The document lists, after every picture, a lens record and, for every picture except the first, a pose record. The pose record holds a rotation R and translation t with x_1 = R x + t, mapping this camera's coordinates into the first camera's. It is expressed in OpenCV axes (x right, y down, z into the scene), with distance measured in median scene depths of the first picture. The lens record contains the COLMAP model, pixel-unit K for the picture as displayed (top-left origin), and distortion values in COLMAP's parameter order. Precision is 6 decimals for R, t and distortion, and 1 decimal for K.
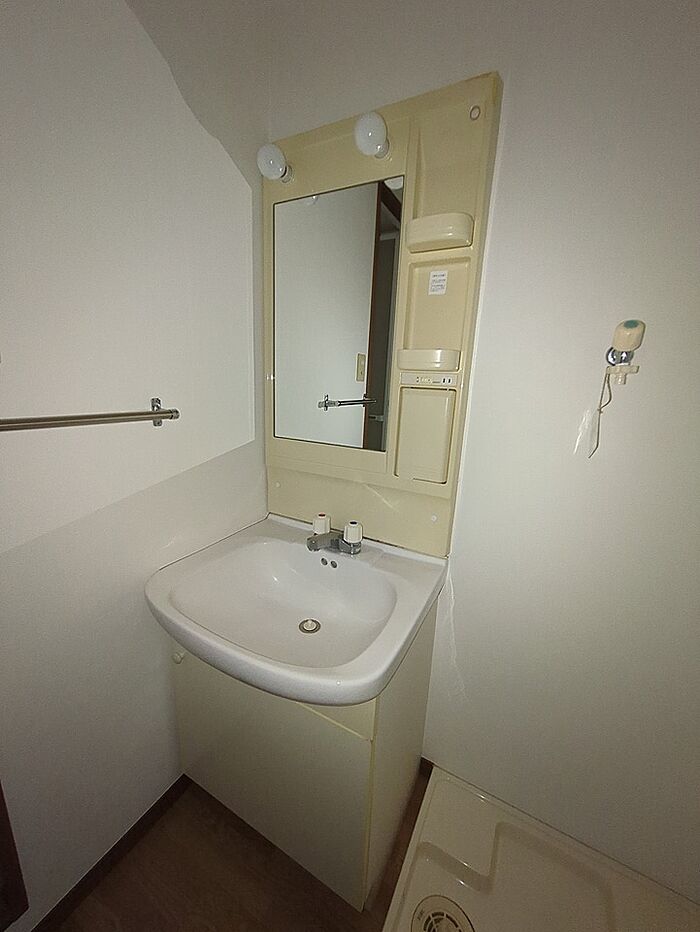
lens RADIAL K [[368.3, 0, 350.0], [0, 368.3, 466.0], [0, 0, 1]] dist [0.001375, 0.000083]
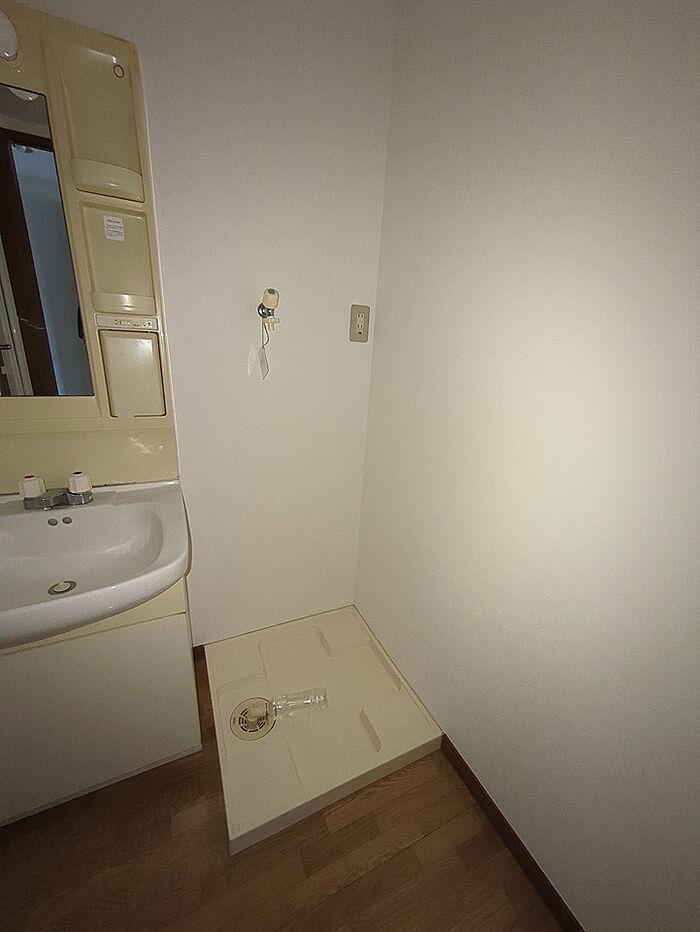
lens RADIAL K [[368.3, 0, 350.0], [0, 368.3, 466.0], [0, 0, 1]] dist [0.001375, 0.000083]
pose [[0.590407, -0.262318, 0.763289, -0.335827], [0.160535, 0.964981, 0.207459, 0.054242], [-0.790980, 0.000049, 0.611842, -0.188863]]
